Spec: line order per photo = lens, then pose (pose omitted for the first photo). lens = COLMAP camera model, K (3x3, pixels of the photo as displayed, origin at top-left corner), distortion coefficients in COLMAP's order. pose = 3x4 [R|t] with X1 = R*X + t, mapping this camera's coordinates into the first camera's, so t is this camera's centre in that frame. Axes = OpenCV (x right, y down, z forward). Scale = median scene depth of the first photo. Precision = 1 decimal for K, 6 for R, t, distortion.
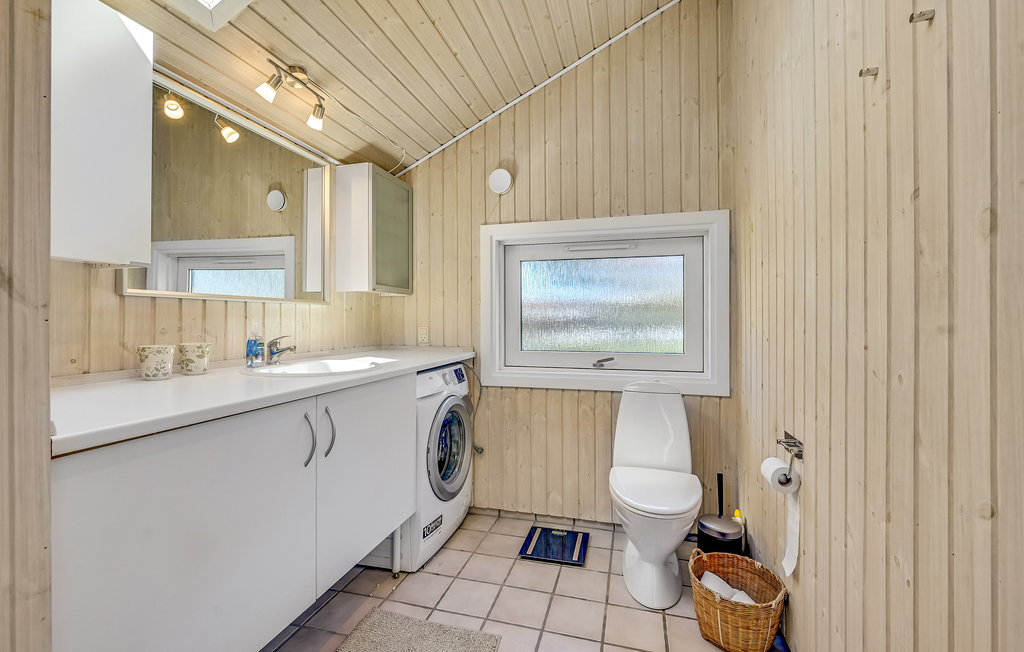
lens RADIAL K [[433.8, 0, 512.0], [0, 433.8, 326.0], [0, 0, 1]] dist [-0.000895, -0.000287]
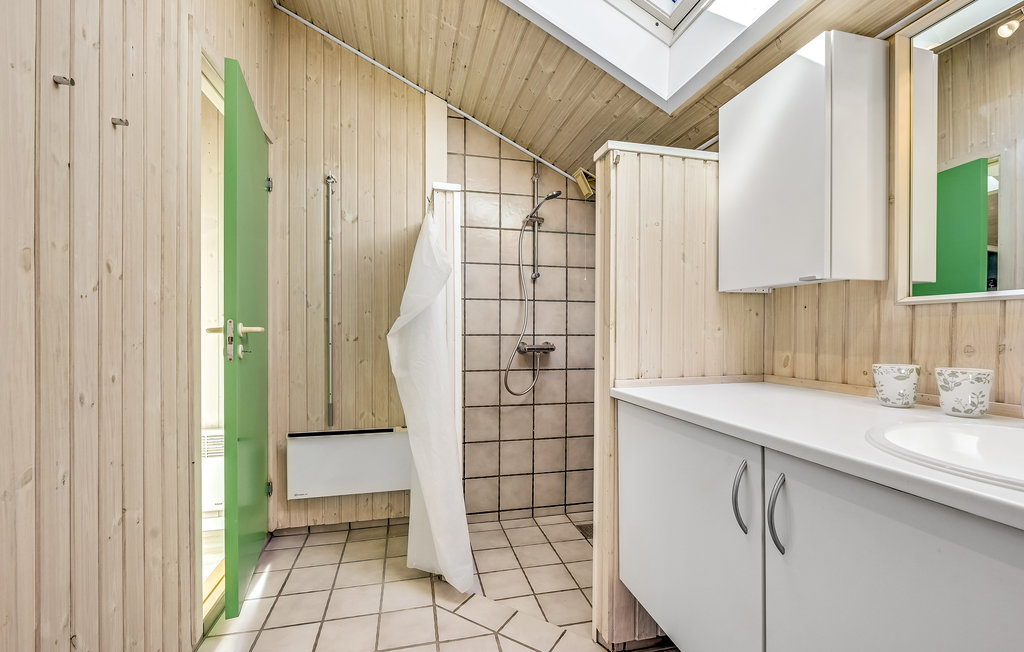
lens RADIAL K [[433.8, 0, 512.0], [0, 433.8, 326.0], [0, 0, 1]] dist [-0.000895, -0.000287]
pose [[-0.873795, -0.006935, -0.486244, 0.195244], [-0.007595, 0.999971, -0.000613, -0.021493], [0.486235, 0.003158, -0.873823, 1.313420]]
